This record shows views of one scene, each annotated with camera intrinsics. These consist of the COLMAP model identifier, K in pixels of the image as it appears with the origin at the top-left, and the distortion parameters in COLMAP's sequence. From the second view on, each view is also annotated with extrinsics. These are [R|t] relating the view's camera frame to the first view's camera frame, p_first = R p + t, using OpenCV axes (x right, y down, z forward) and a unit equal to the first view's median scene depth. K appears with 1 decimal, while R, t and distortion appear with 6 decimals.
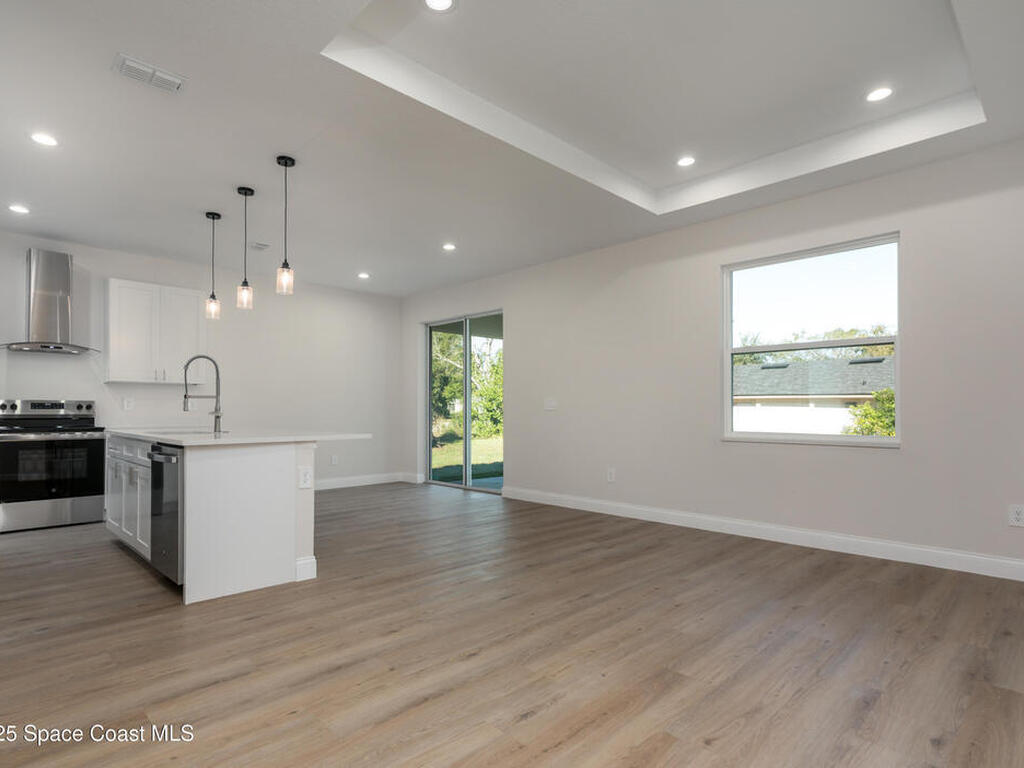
lens RADIAL K [[555.8, 0, 500.3], [0, 555.8, 401.4], [0, 0, 1]] dist [0.004694, 0.001642]
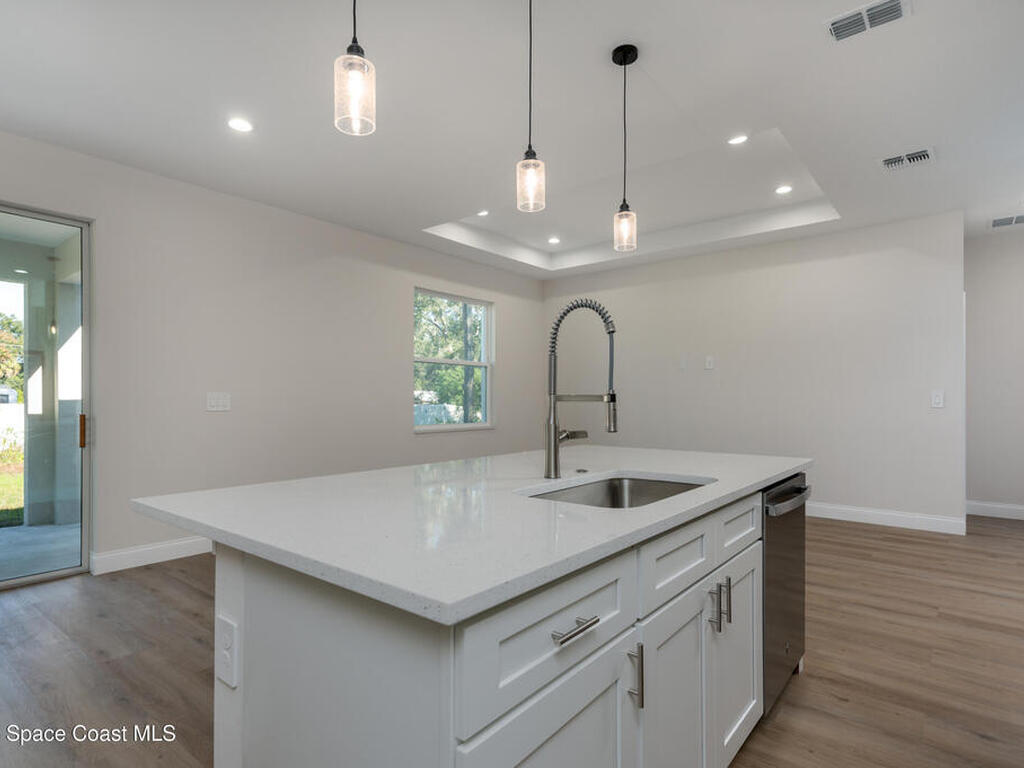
lens RADIAL K [[551.4, 0, 512.2], [0, 551.4, 399.8], [0, 0, 1]] dist [0.002942, 0.000948]
pose [[-0.109303, -0.001881, 0.994007, -1.037290], [-0.017874, 0.999840, -0.000073, -0.006491], [-0.993848, -0.017775, -0.109319, 1.202238]]
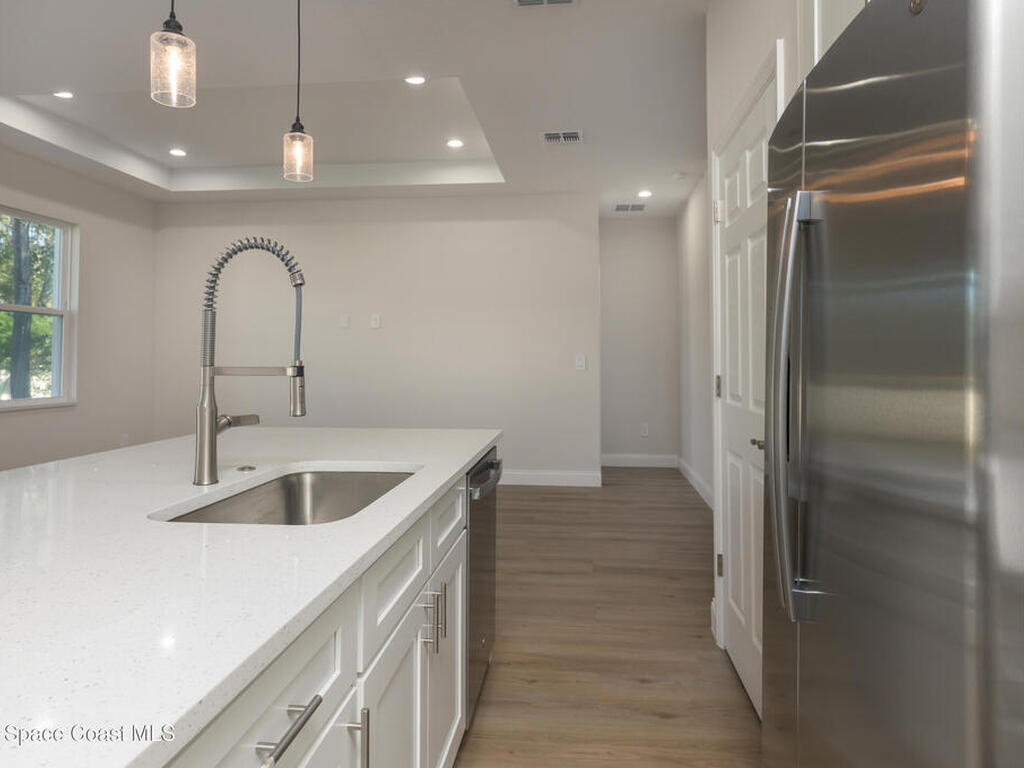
lens RADIAL K [[634.0, 0, 520.5], [0, 634.0, 338.0], [0, 0, 1]] dist [0.005103, 0.001103]
pose [[-0.644285, 0.025103, 0.764373, -0.990244], [-0.013649, 0.998925, -0.044310, -0.014341], [-0.764664, -0.038982, -0.643249, 1.220635]]
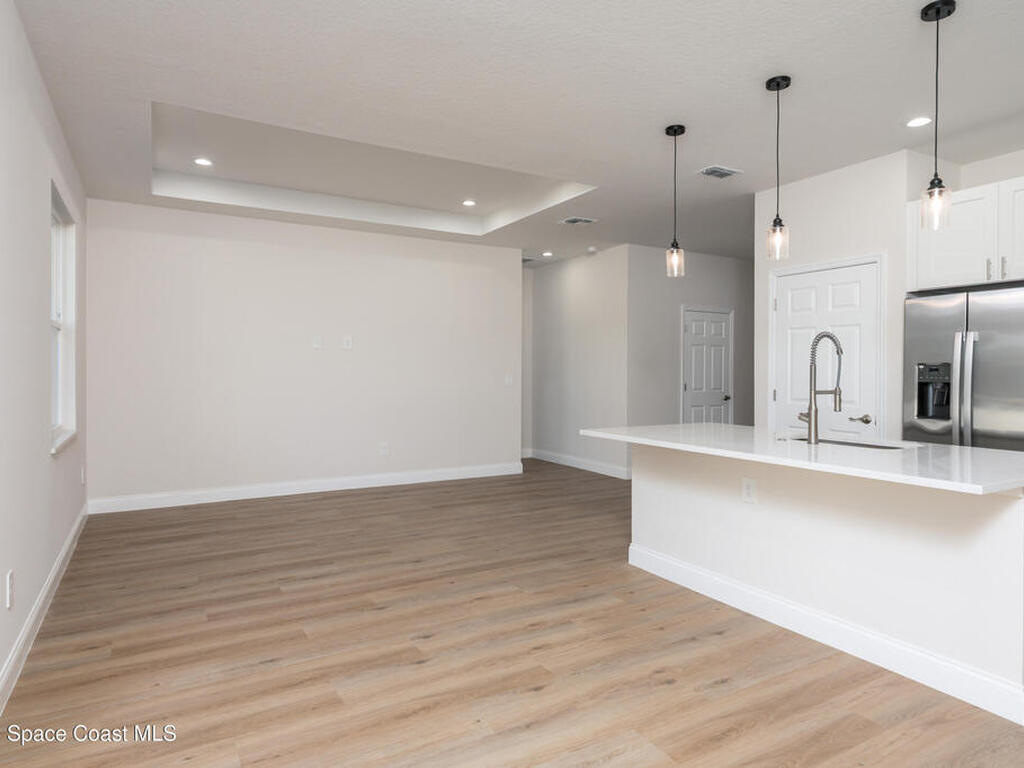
lens RADIAL K [[622.9, 0, 514.5], [0, 622.9, 373.6], [0, 0, 1]] dist [0.005931, 0.001190]
pose [[-0.969599, -0.003780, 0.244671, -0.380286], [-0.007046, 0.999897, -0.012474, -0.020481], [-0.244599, -0.013818, -0.969526, 2.038611]]
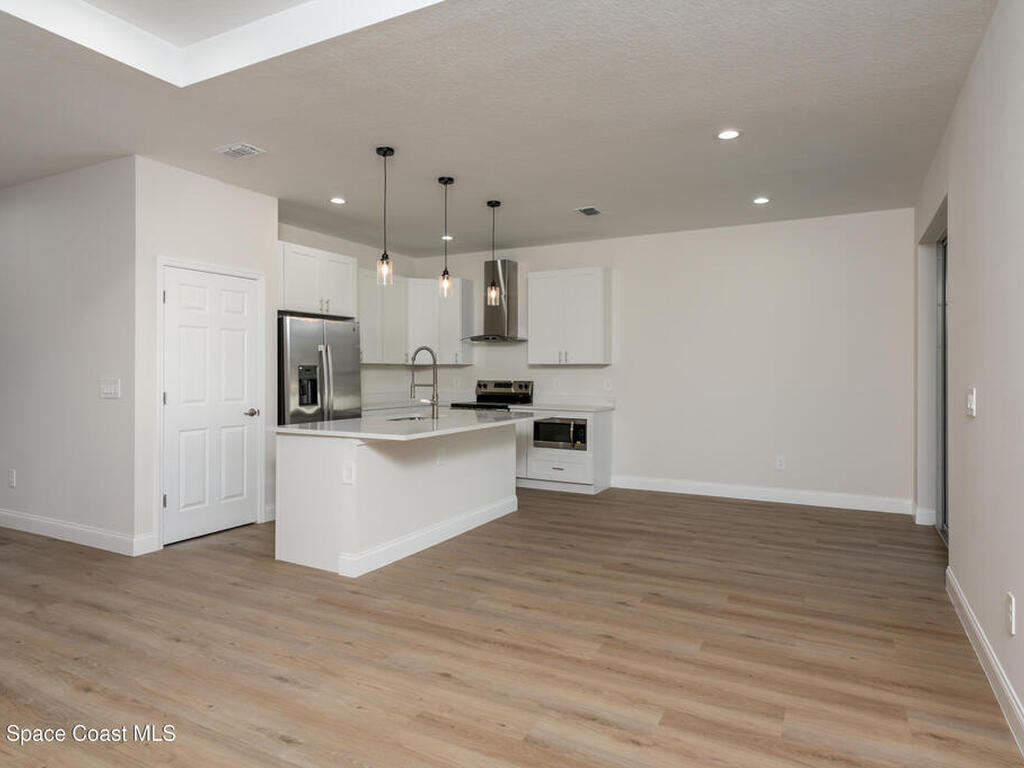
lens RADIAL K [[622.9, 0, 514.5], [0, 622.9, 373.6], [0, 0, 1]] dist [0.005931, 0.001190]
pose [[0.303223, 0.004302, -0.952910, 0.737674], [0.014768, 0.999849, 0.009213, -0.043293], [0.952805, -0.016866, 0.303113, 0.876766]]
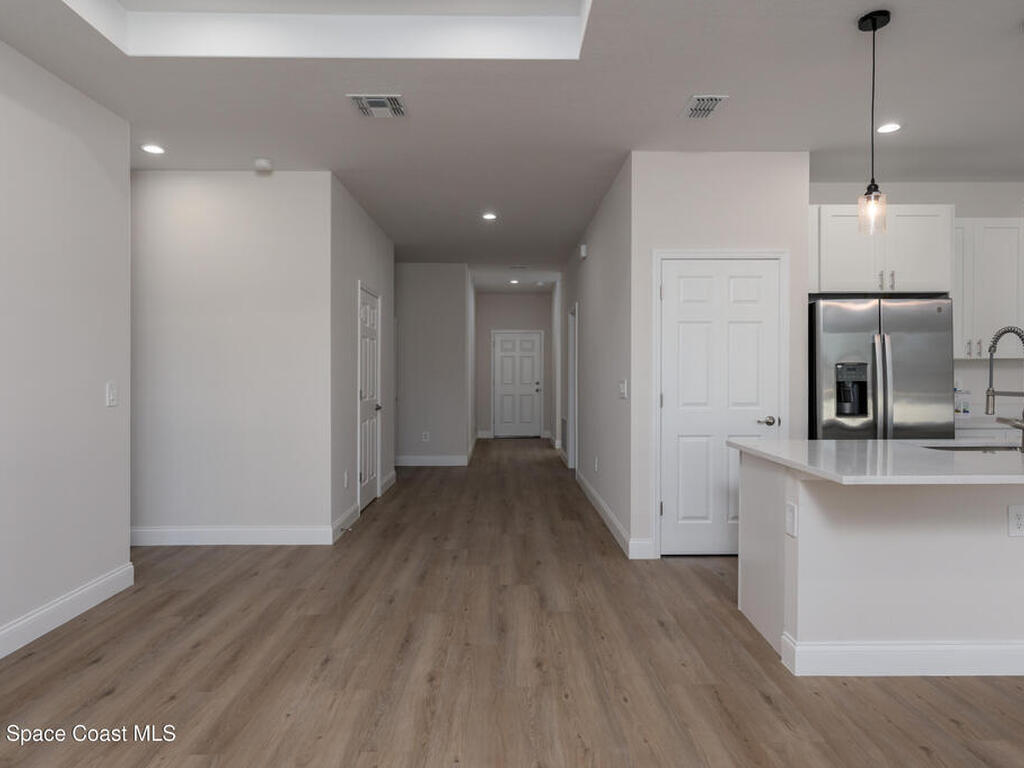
lens RADIAL K [[625.3, 0, 517.3], [0, 625.3, 380.1], [0, 0, 1]] dist [0.002766, 0.001468]
pose [[-0.685839, 0.012156, -0.727652, 0.401014], [0.016117, 0.999869, 0.001513, -0.037175], [0.727575, -0.010690, -0.685945, 1.185332]]
